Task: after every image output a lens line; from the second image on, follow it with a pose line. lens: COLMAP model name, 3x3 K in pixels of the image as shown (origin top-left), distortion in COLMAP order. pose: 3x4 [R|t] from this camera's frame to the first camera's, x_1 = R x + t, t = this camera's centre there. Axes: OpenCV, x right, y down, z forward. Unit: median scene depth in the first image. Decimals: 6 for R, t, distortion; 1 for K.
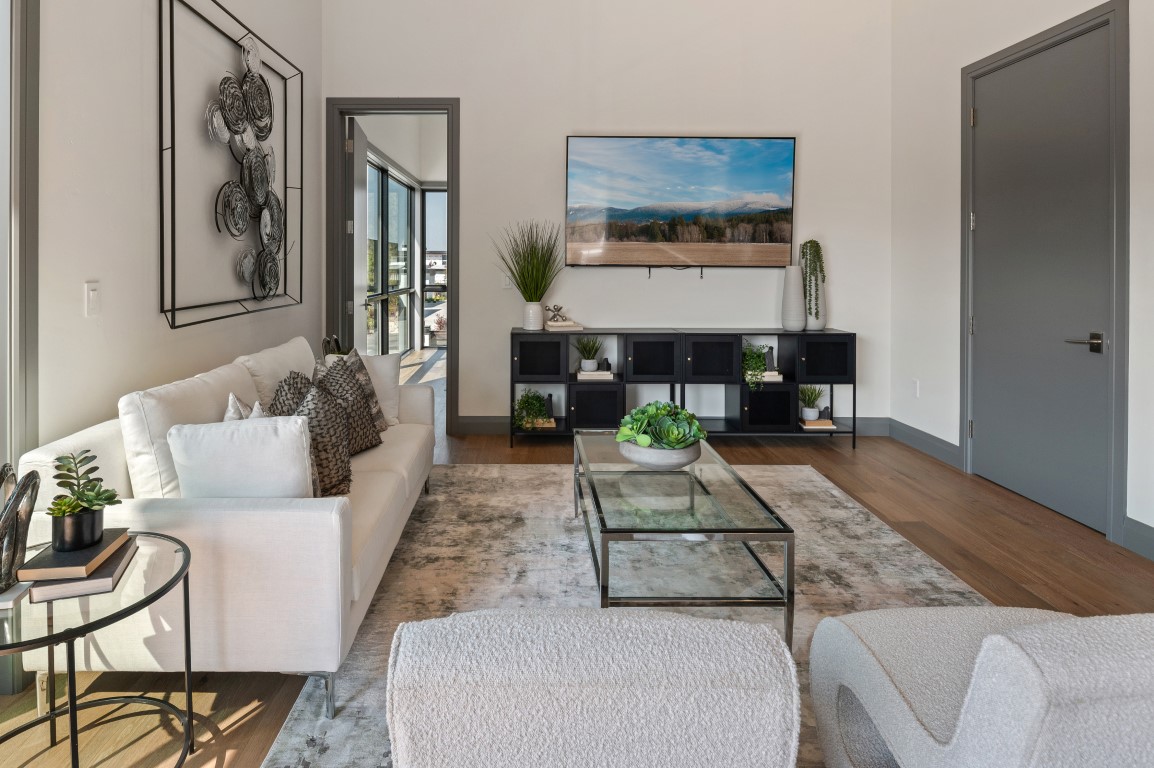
lens RADIAL K [[627.8, 0, 533.4], [0, 627.8, 274.3], [0, 0, 1]] dist [-0.022690, -0.000424]
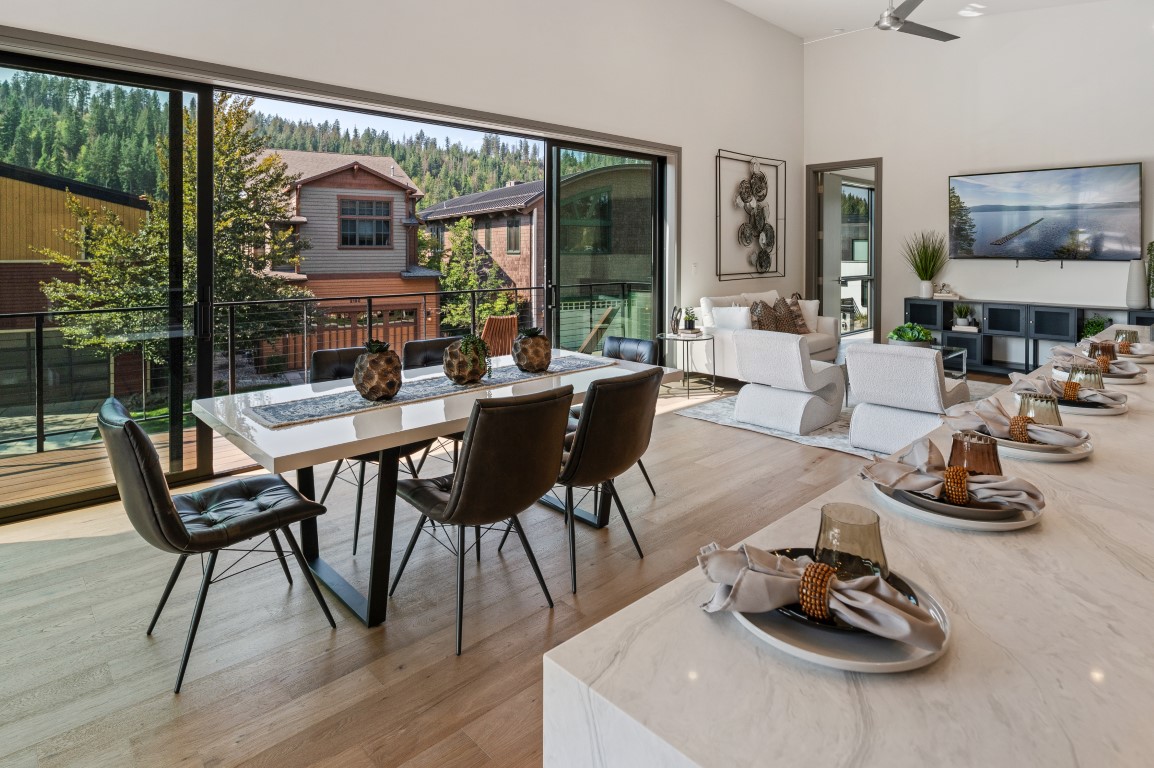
lens RADIAL K [[631.9, 0, 572.7], [0, 631.9, 254.4], [0, 0, 1]] dist [-0.000664, -0.001126]
pose [[0.676449, 0.004136, -0.736478, 0.771847], [-0.008429, 0.999962, -0.002125, -0.015507], [0.736441, 0.007645, 0.676458, -1.017621]]
